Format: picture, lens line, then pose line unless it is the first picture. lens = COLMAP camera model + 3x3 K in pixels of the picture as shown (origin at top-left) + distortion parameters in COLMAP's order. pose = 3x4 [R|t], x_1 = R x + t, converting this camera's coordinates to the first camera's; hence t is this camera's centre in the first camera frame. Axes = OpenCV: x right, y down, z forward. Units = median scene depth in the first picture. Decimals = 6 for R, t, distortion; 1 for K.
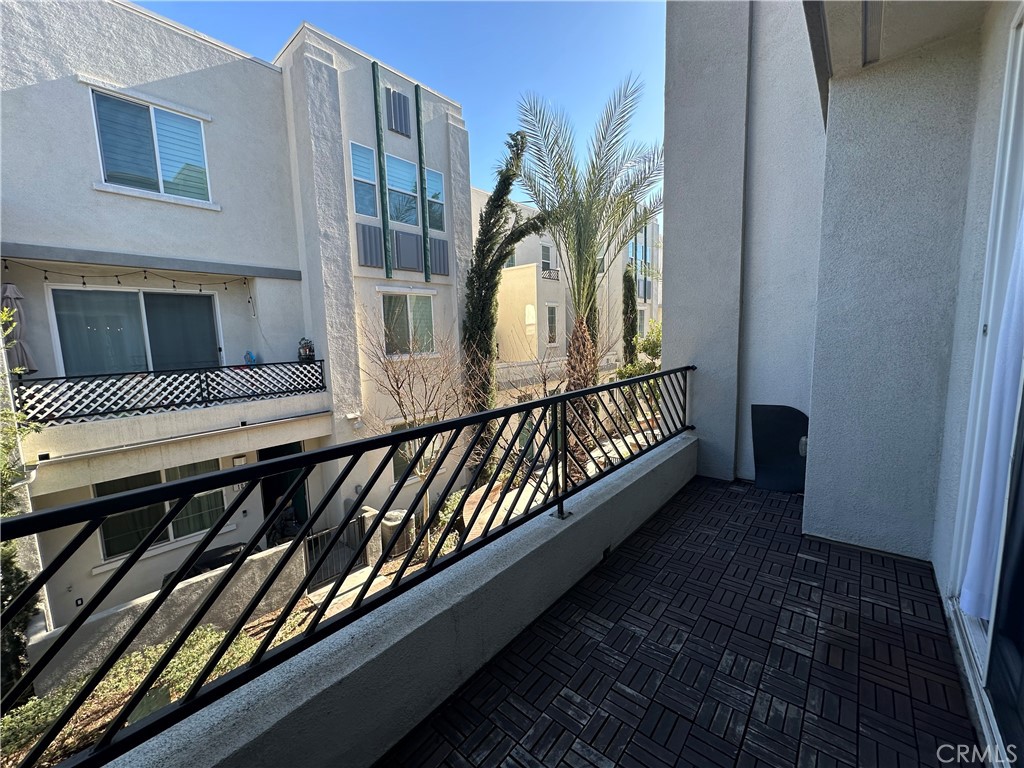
lens RADIAL K [[410.6, 0, 510.7], [0, 410.6, 385.5], [0, 0, 1]] dist [-0.001537, -0.000192]
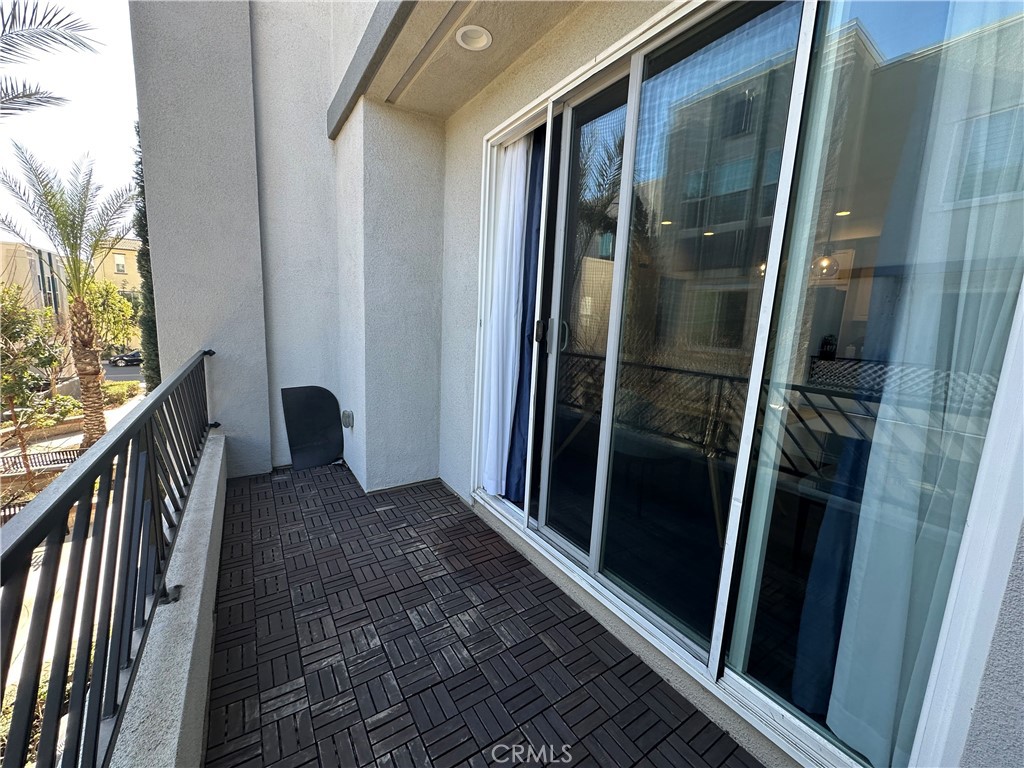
lens RADIAL K [[410.6, 0, 512.0], [0, 410.6, 383.0], [0, 0, 1]] dist [-0.001537, -0.000192]
pose [[0.277618, -0.101975, 0.955264, -0.278989], [0.066730, 0.993996, 0.086717, -0.021978], [-0.958371, 0.039670, 0.282756, 0.303776]]
